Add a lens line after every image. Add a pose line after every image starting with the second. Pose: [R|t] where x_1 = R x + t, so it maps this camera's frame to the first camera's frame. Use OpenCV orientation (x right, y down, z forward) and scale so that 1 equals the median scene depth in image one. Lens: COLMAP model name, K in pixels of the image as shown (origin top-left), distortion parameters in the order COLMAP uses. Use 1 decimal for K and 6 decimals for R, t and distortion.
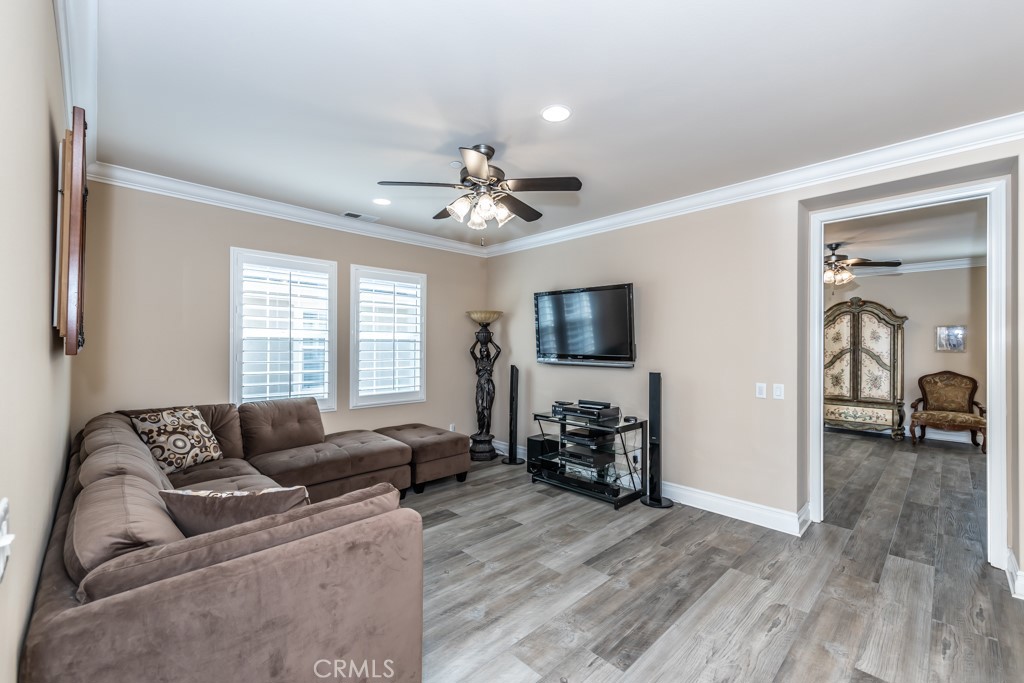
lens RADIAL K [[429.0, 0, 512.3], [0, 429.0, 339.8], [0, 0, 1]] dist [0.012548, -0.001743]
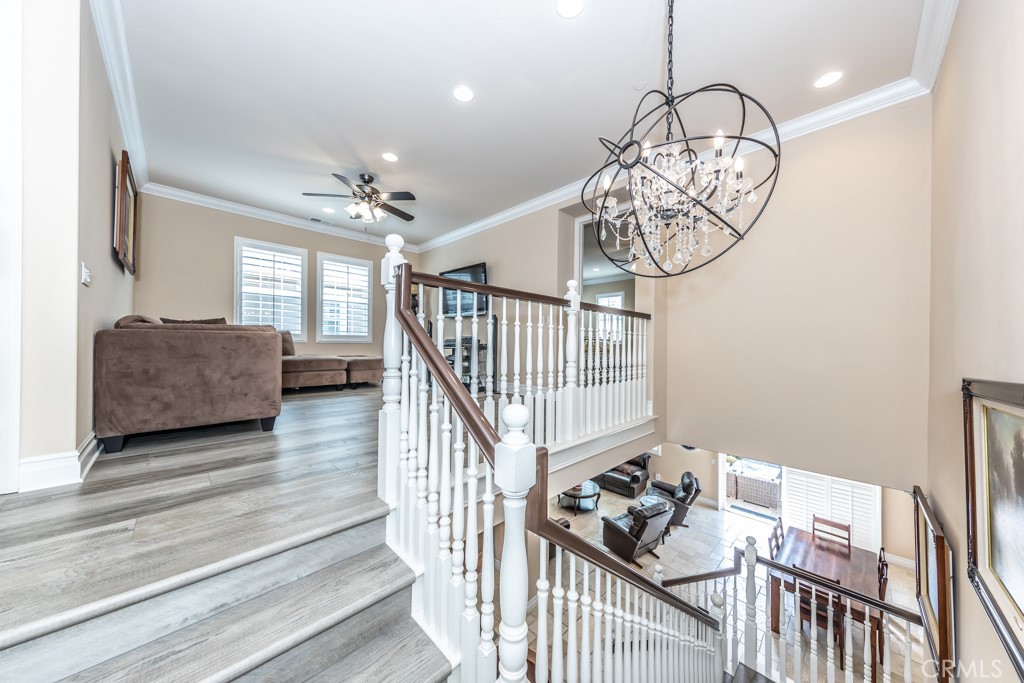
lens RADIAL K [[340.2, 0, 514.8], [0, 340.2, 340.9], [0, 0, 1]] dist [0.003046, -0.000363]
pose [[0.999892, 0.003892, 0.014139, 0.397972], [-0.003913, 0.999991, 0.001466, 0.176044], [-0.014133, -0.001521, 0.999899, -0.320535]]
